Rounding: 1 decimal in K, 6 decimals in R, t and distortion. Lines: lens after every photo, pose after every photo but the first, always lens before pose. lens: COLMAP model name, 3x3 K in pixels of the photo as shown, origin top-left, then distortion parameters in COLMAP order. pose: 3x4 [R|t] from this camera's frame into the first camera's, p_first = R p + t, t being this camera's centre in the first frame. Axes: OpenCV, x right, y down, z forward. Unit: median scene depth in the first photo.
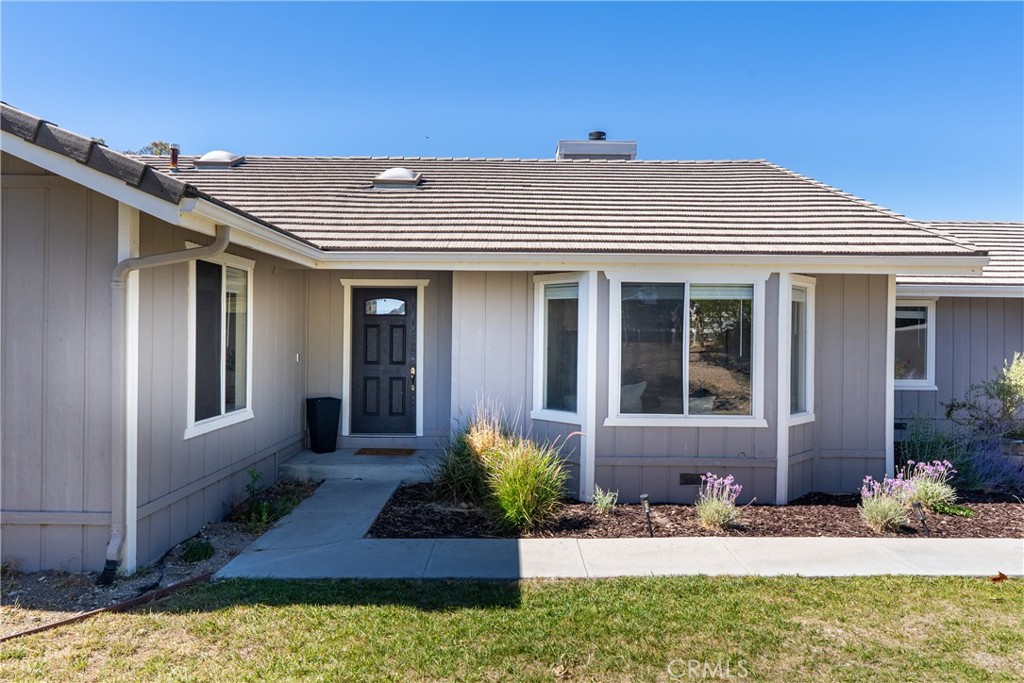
lens RADIAL K [[661.0, 0, 512.0], [0, 661.0, 341.5], [0, 0, 1]] dist [-0.000602, -0.000089]
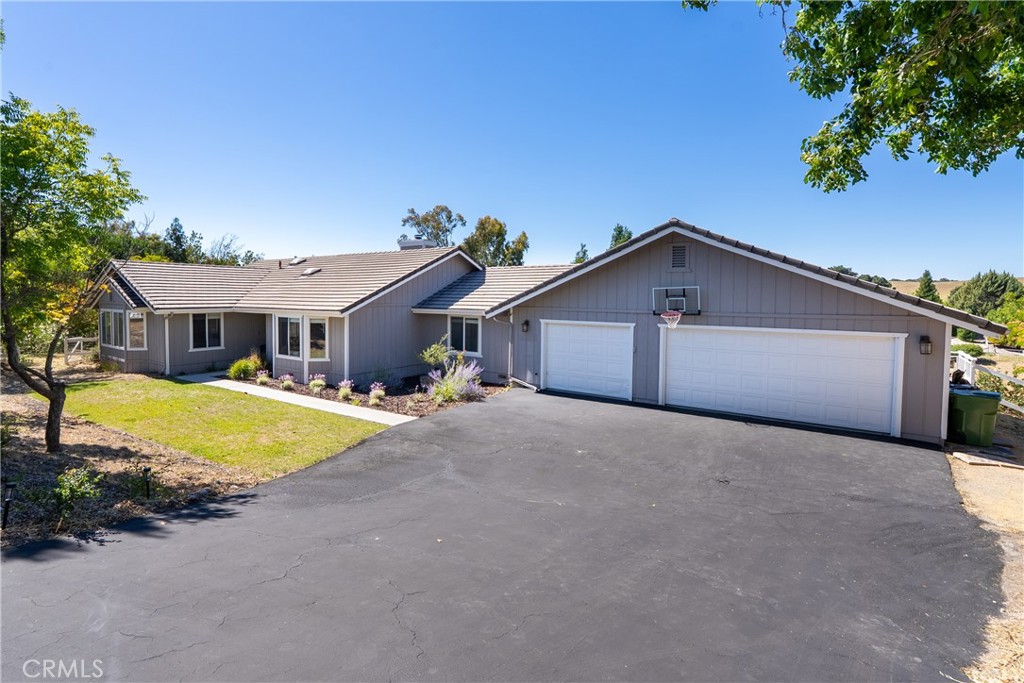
lens RADIAL K [[492.6, 0, 477.2], [0, 492.6, 317.5], [0, 0, 1]] dist [-0.001766, 0.000003]
pose [[0.793284, 0.022058, -0.608453, 2.606710], [-0.004697, 0.999535, 0.030113, -0.171595], [0.608834, -0.021030, 0.793019, -0.436233]]
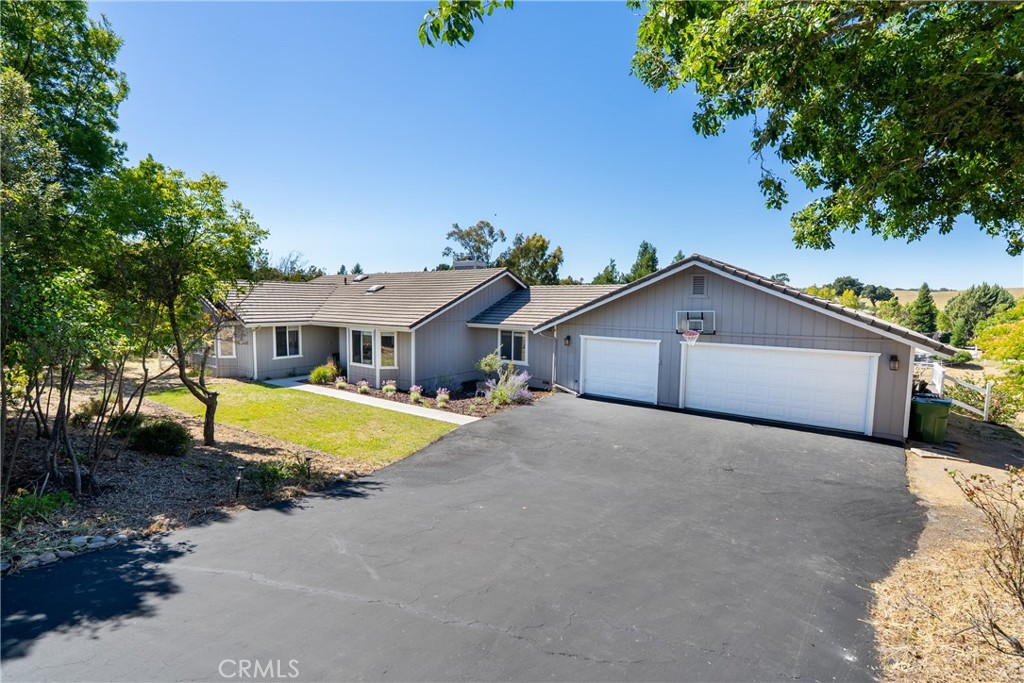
lens RADIAL K [[461.6, 0, 513.8], [0, 461.6, 340.6], [0, 0, 1]] dist [-0.001066, 0.000231]
pose [[0.798718, 0.051469, -0.599500, 2.670911], [-0.010253, 0.997354, 0.071966, -0.241446], [0.601618, -0.051333, 0.797133, -0.670689]]
